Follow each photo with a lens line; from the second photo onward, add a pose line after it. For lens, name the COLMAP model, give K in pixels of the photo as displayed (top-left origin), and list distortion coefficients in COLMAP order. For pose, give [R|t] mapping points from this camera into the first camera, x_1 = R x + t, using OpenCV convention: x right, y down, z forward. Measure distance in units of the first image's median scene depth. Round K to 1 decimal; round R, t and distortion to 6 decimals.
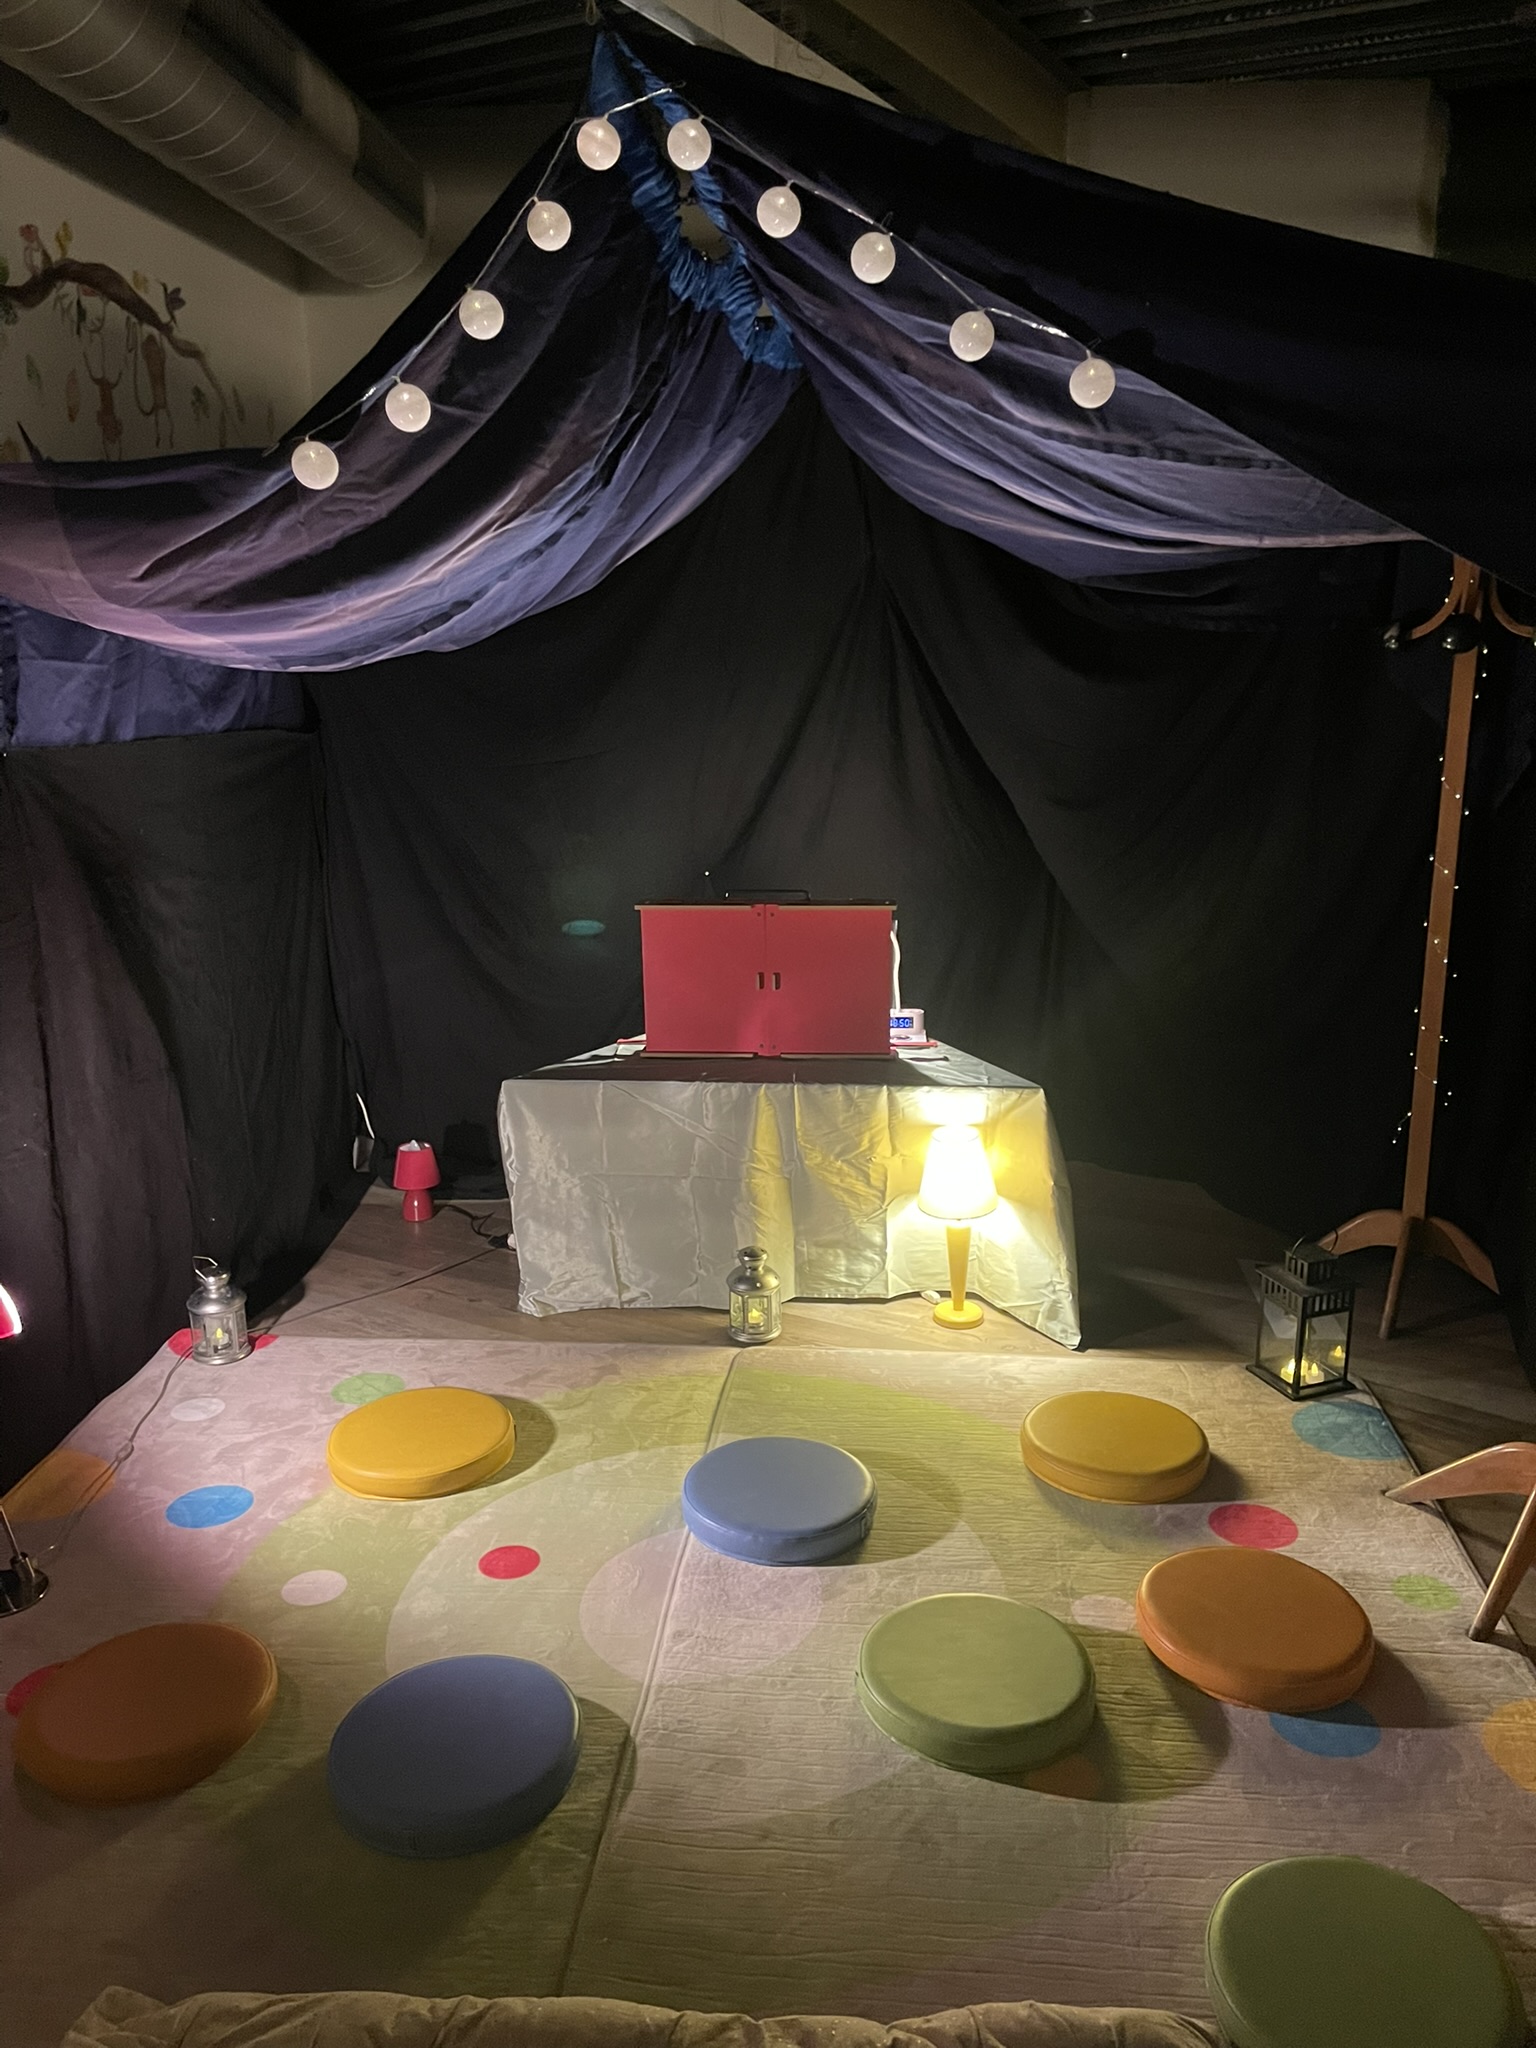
lens RADIAL K [[1624.7, 0, 788.0], [0, 1624.7, 1006.6], [0, 0, 1]] dist [0.023843, -0.028880]
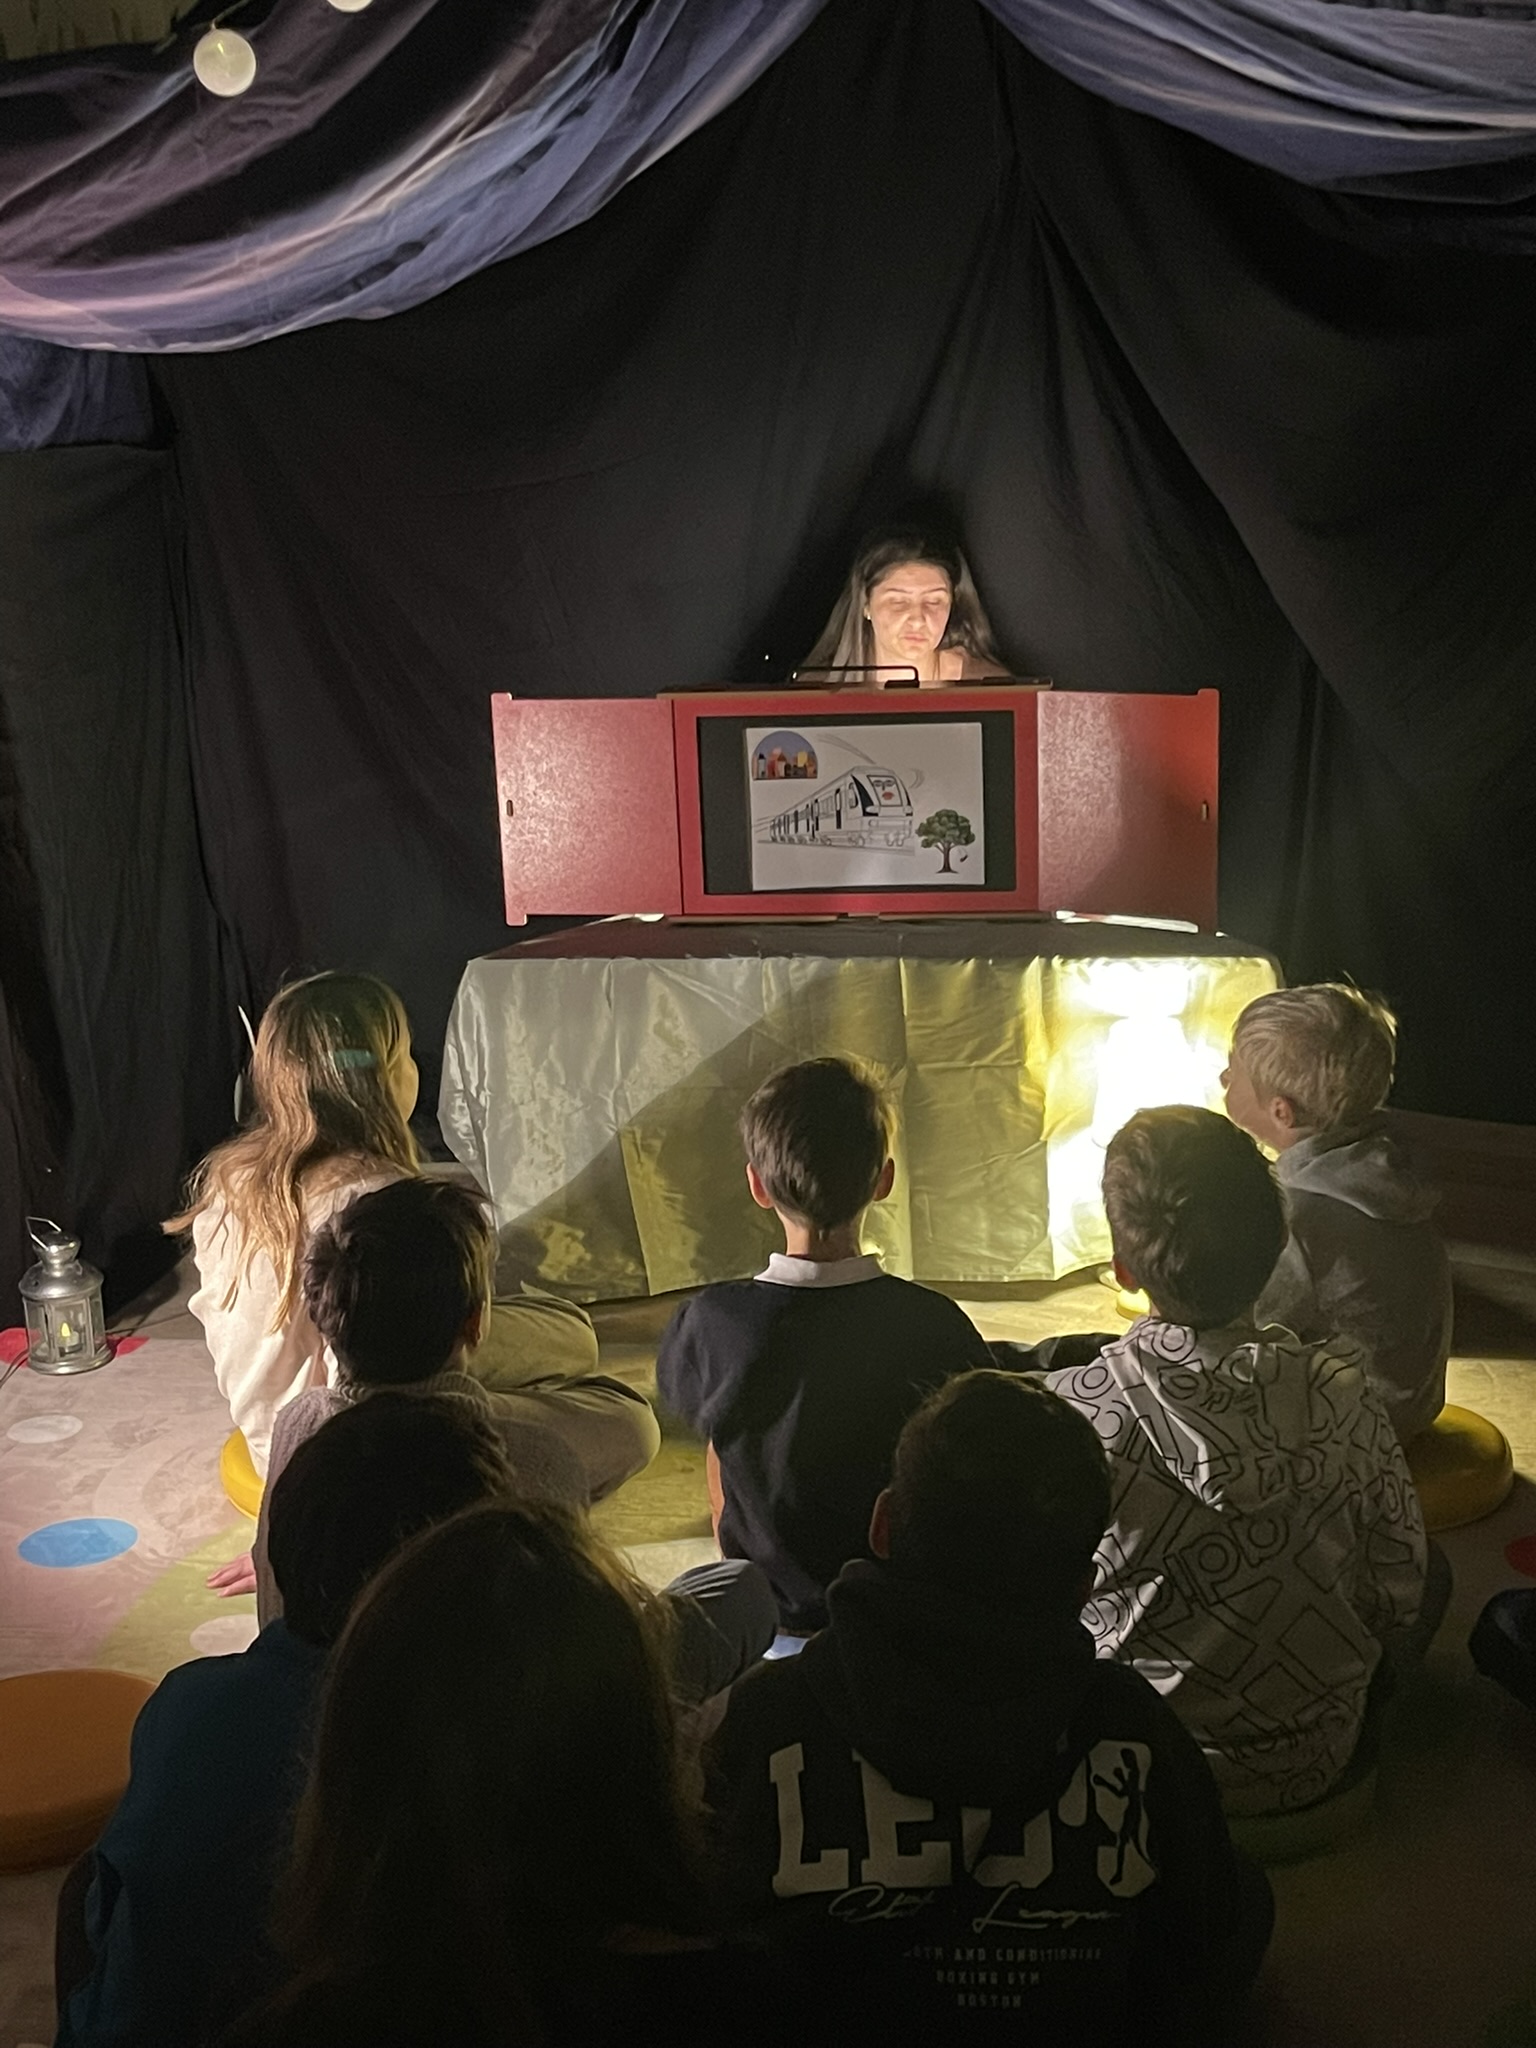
lens RADIAL K [[2954.8, 0, 768.6], [0, 2954.8, 1024.9], [0, 0, 1]] dist [0.029634, 0.000000]
pose [[0.998448, -0.013272, -0.054086, 0.014293], [0.014348, 0.999706, 0.019564, 0.053352], [0.053810, -0.020309, 0.998345, -0.224234]]
